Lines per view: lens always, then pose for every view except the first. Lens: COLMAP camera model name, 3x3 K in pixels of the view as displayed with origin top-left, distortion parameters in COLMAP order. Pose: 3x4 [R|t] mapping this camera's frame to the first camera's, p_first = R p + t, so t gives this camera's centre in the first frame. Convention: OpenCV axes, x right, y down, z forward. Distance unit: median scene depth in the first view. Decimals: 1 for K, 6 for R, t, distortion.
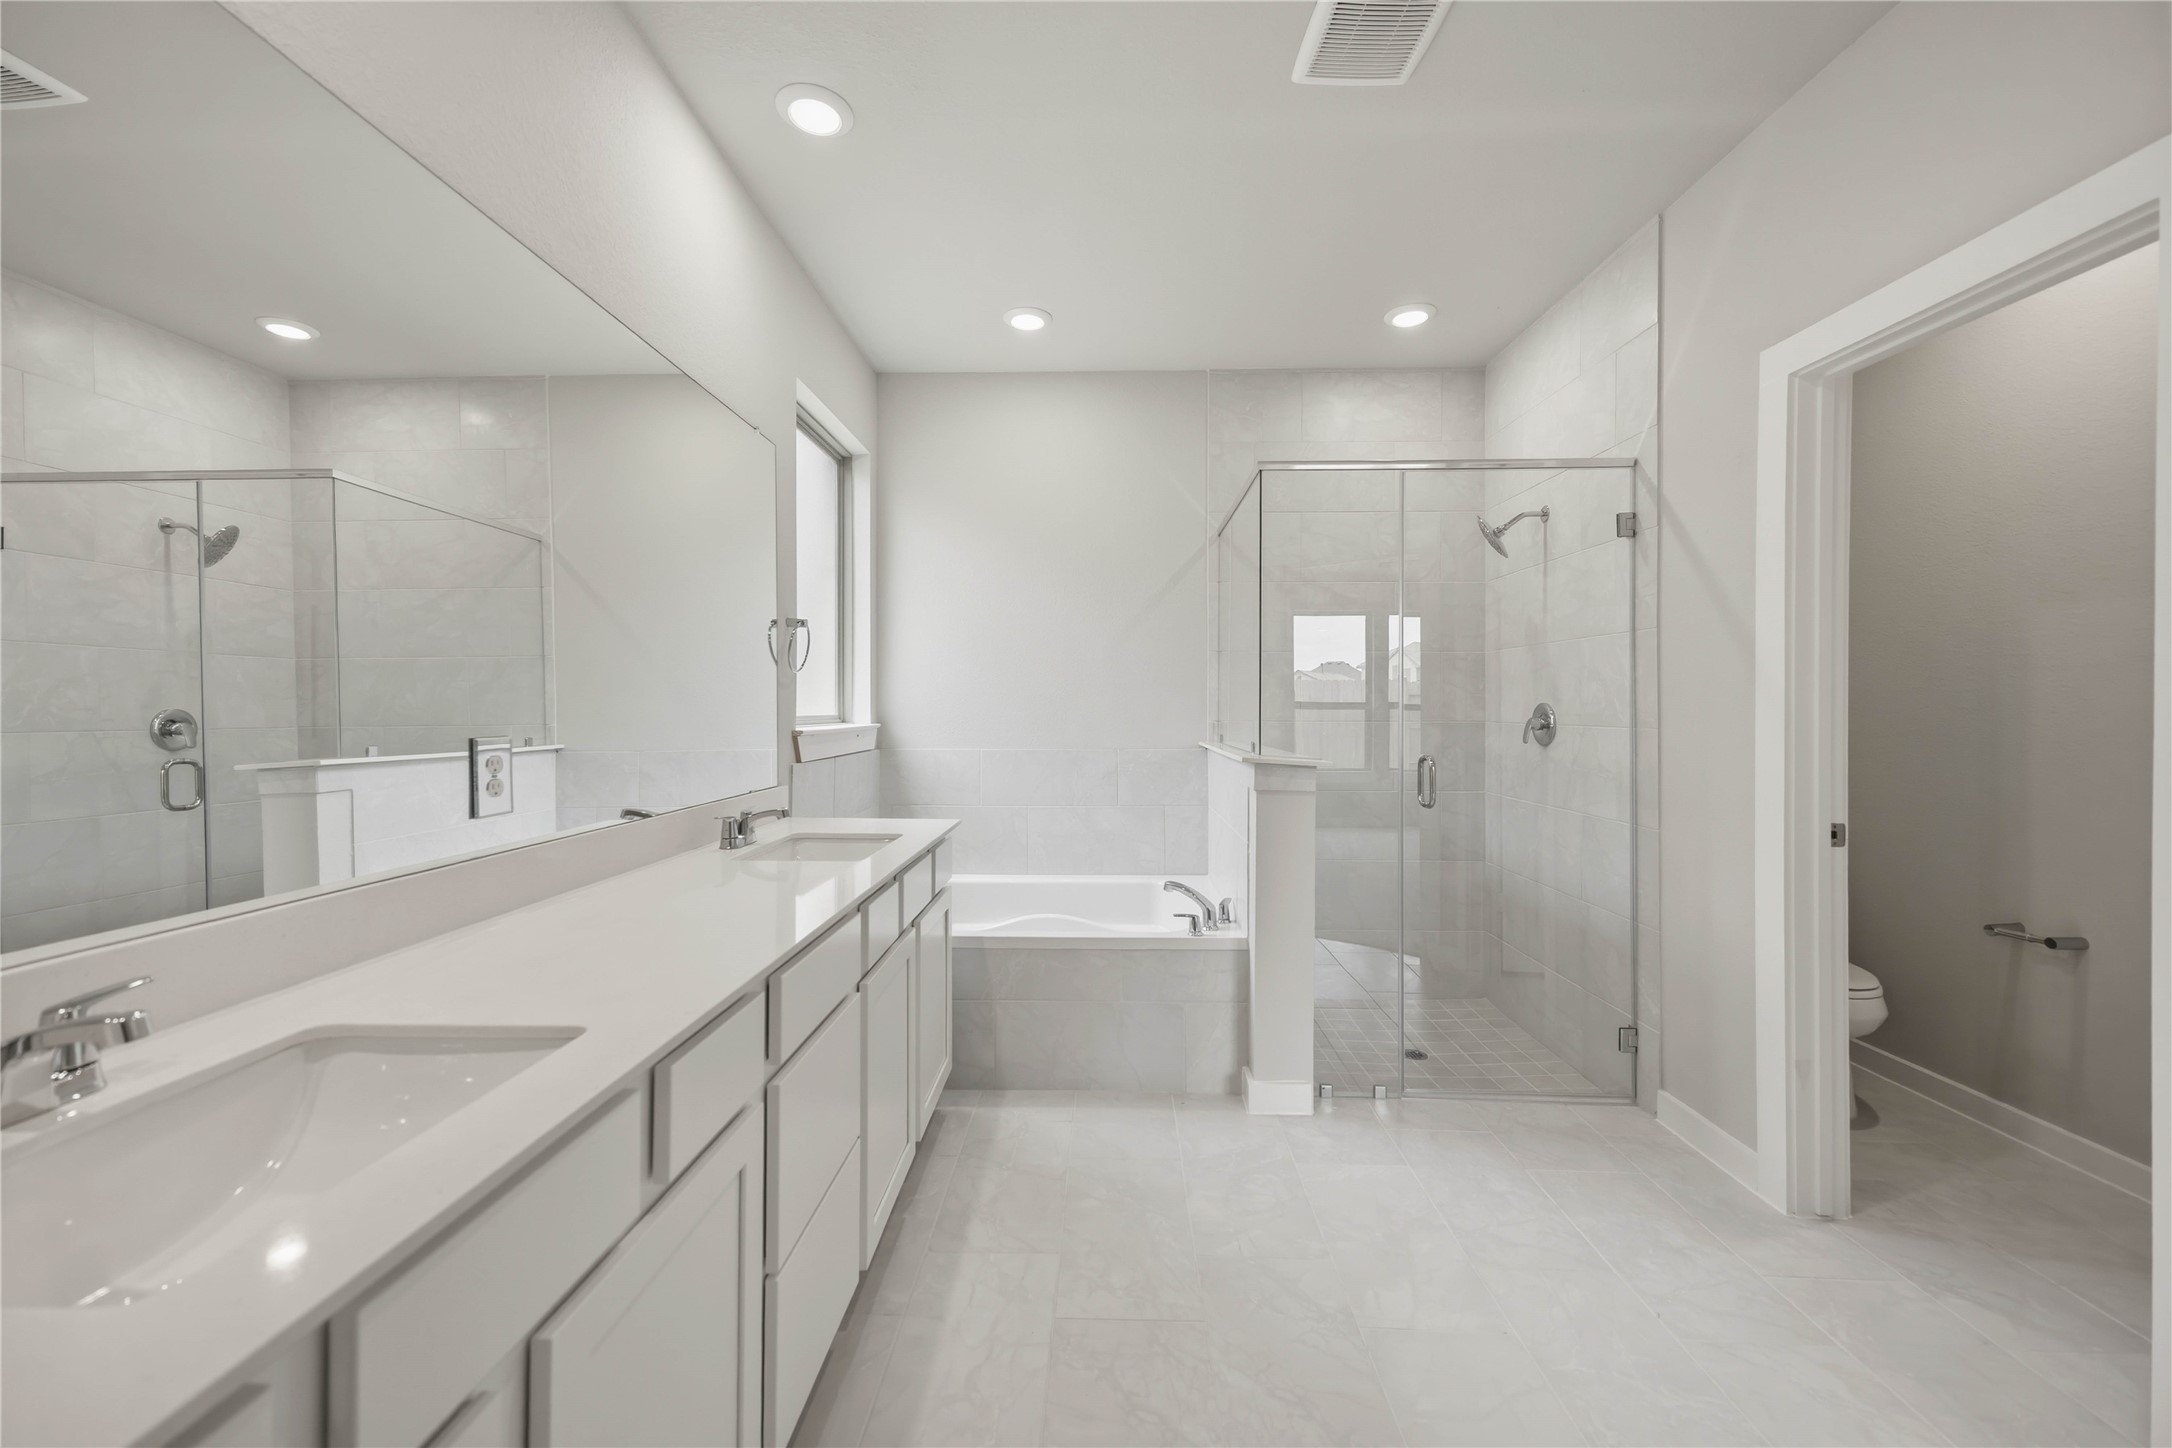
lens RADIAL K [[846.2, 0, 1075.1], [0, 846.2, 719.4], [0, 0, 1]] dist [0.010853, -0.000382]
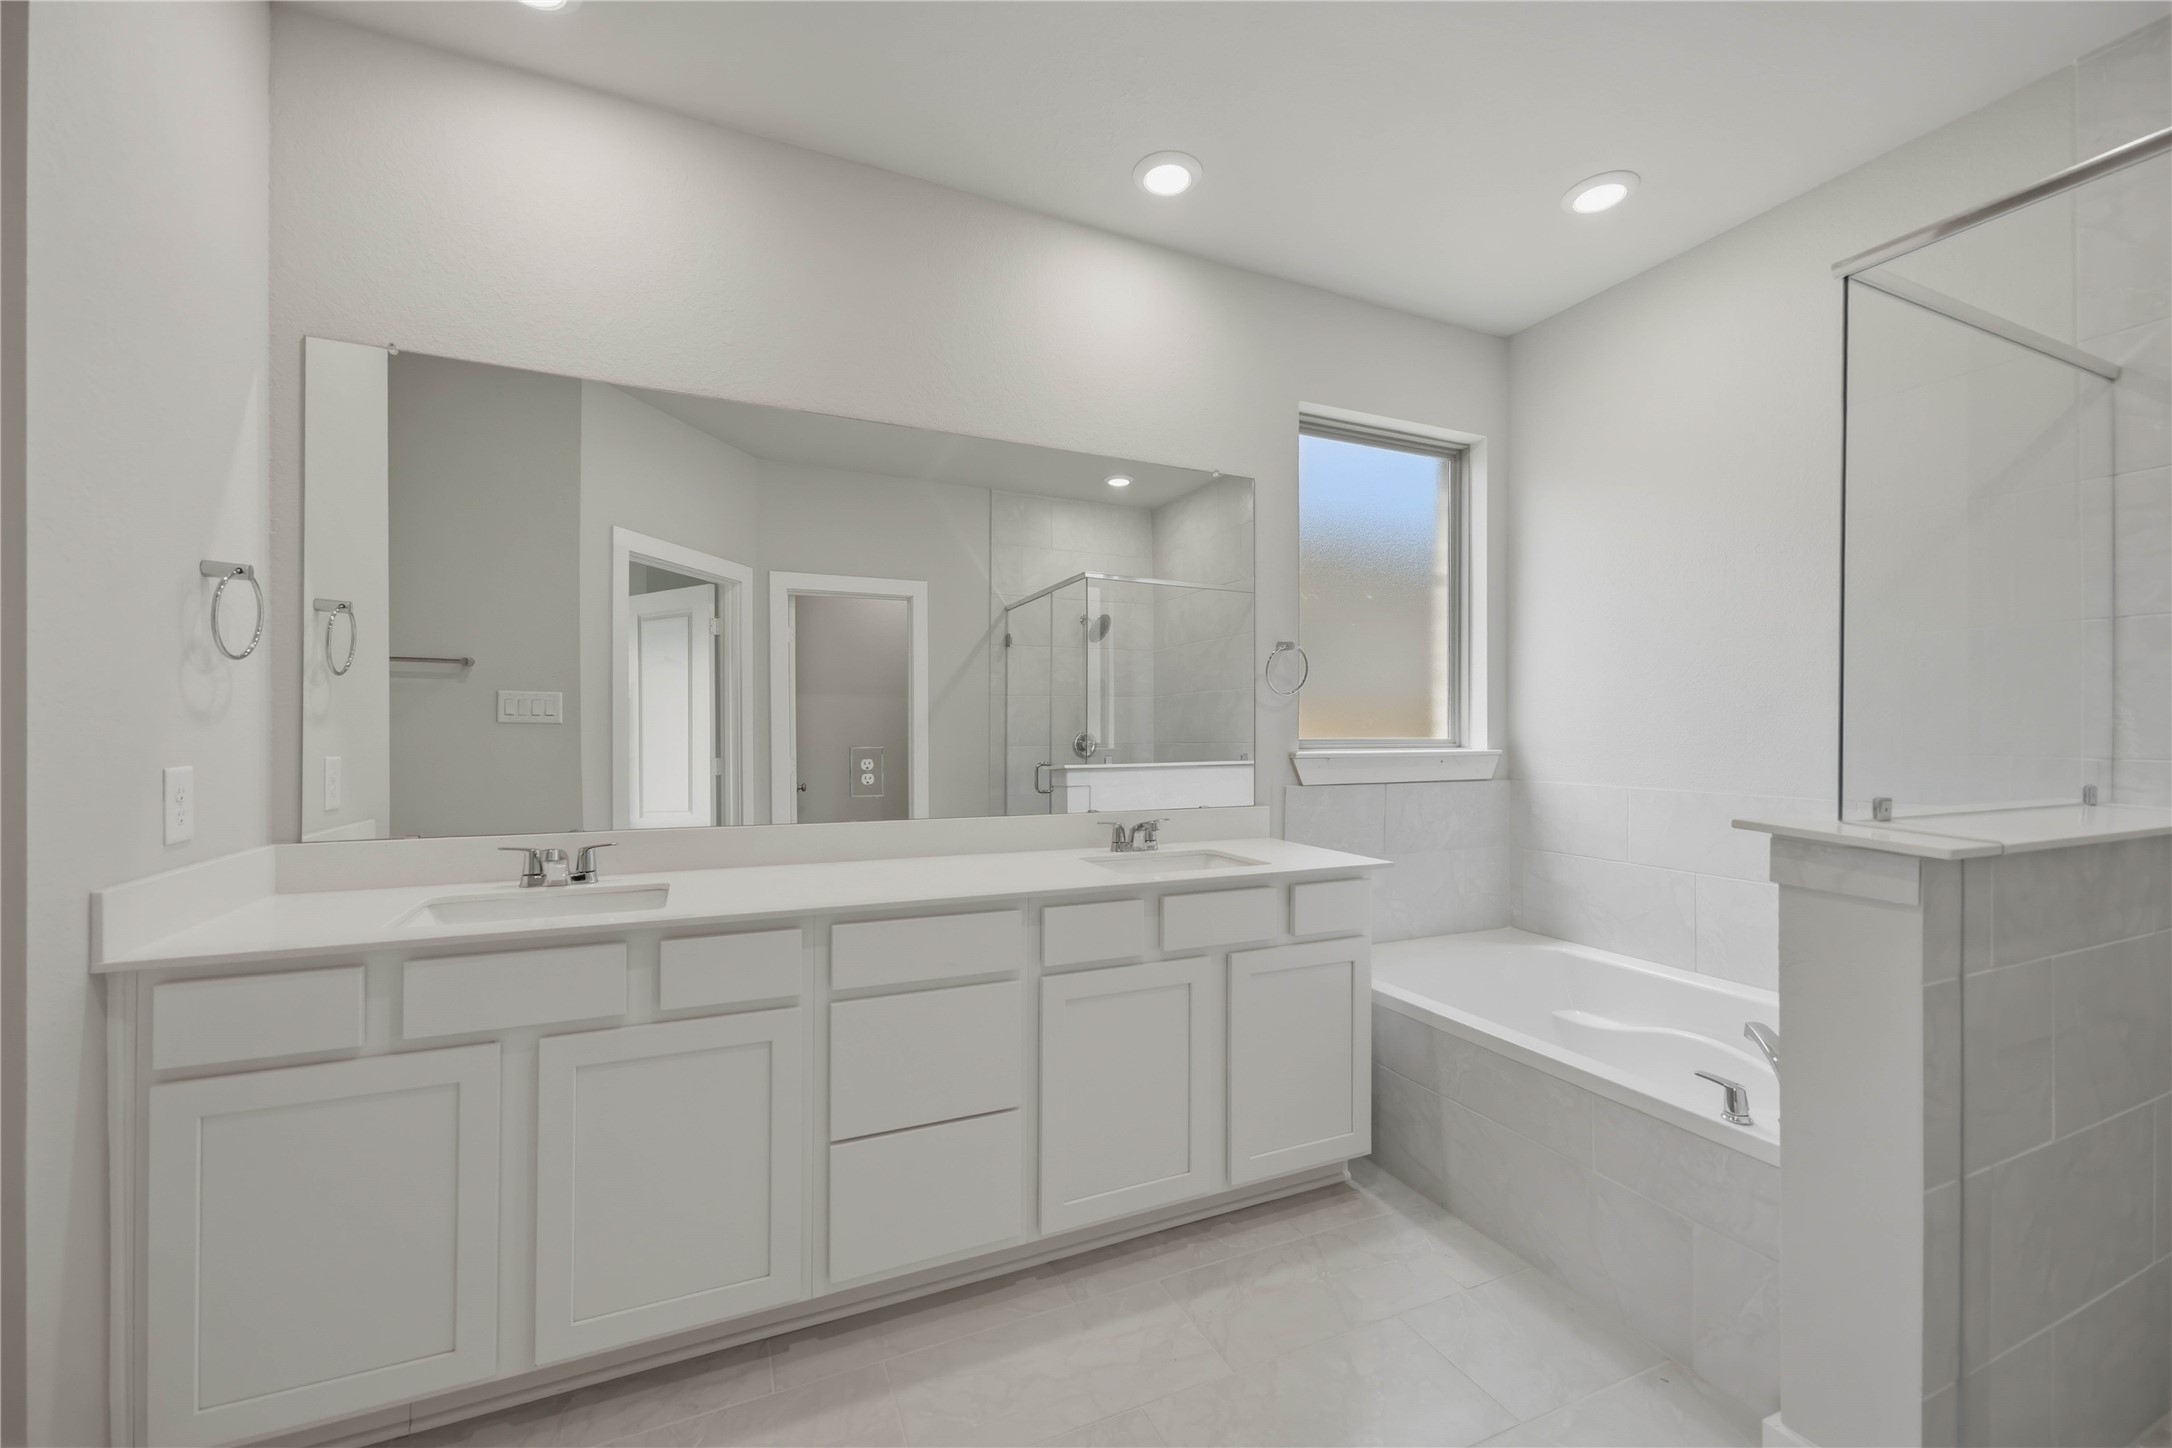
lens RADIAL K [[846.2, 0, 1086.8], [0, 846.2, 736.6], [0, 0, 1]] dist [0.010853, -0.000382]
pose [[0.442295, 0.006254, -0.896848, 0.463007], [-0.013703, 0.999906, 0.000215, -0.002796], [0.896765, 0.012195, 0.442339, 0.332530]]
